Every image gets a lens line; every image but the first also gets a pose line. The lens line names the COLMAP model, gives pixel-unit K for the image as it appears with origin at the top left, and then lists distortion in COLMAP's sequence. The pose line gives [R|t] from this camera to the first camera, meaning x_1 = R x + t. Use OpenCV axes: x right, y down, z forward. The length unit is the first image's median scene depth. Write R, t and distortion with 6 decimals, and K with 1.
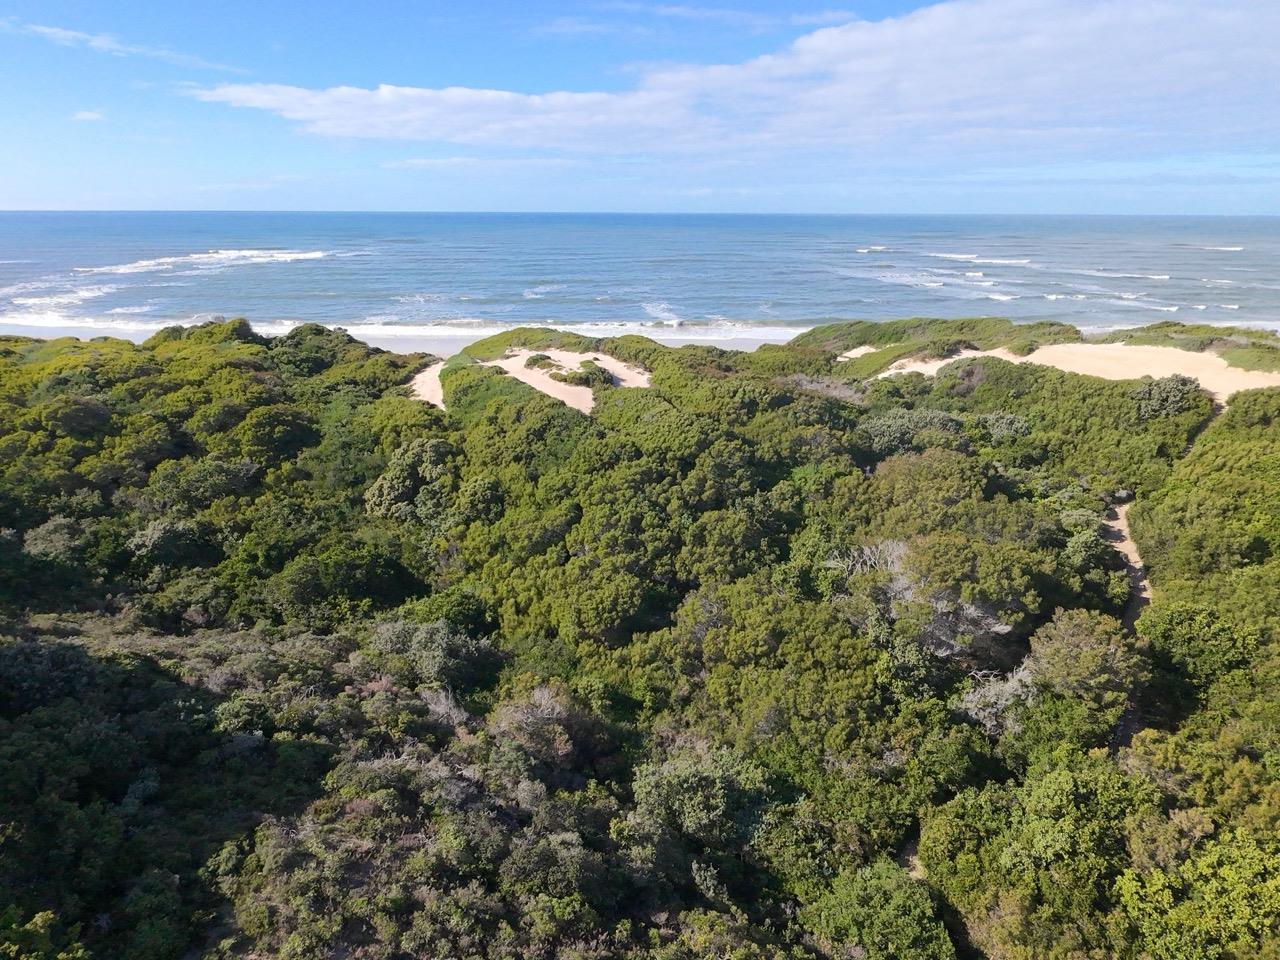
lens RADIAL K [[809.9, 0, 640.0], [0, 809.9, 480.0], [0, 0, 1]] dist [0.001203, -0.000318]
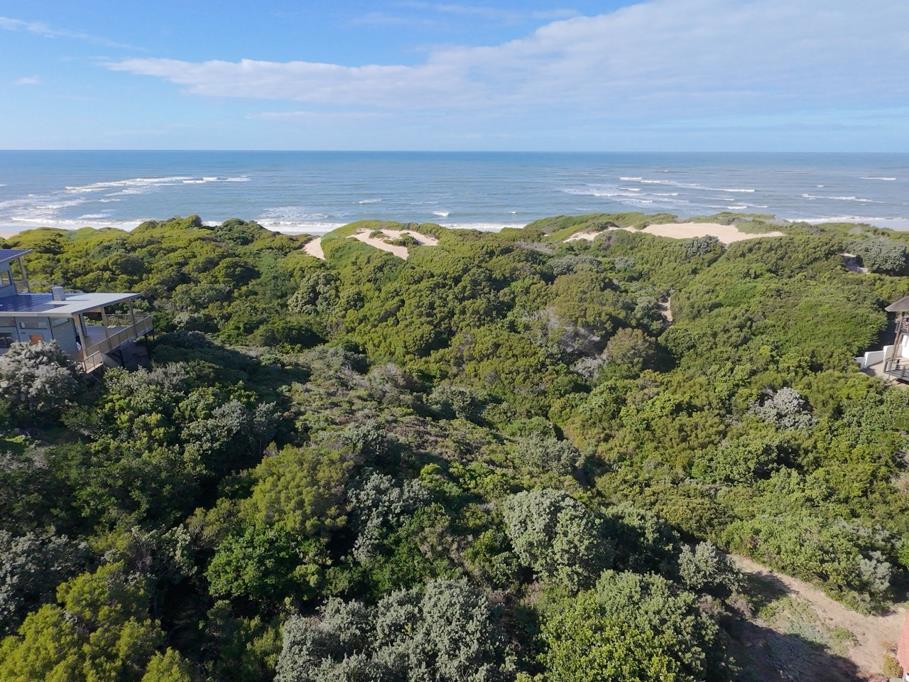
lens RADIAL K [[575.2, 0, 454.5], [0, 575.2, 341.0], [0, 0, 1]] dist [0.001203, -0.000318]
pose [[0.999256, -0.013371, 0.036163, -0.000983], [0.013356, 0.999911, 0.000644, 0.120273], [-0.036169, -0.000160, 0.999346, -0.375706]]
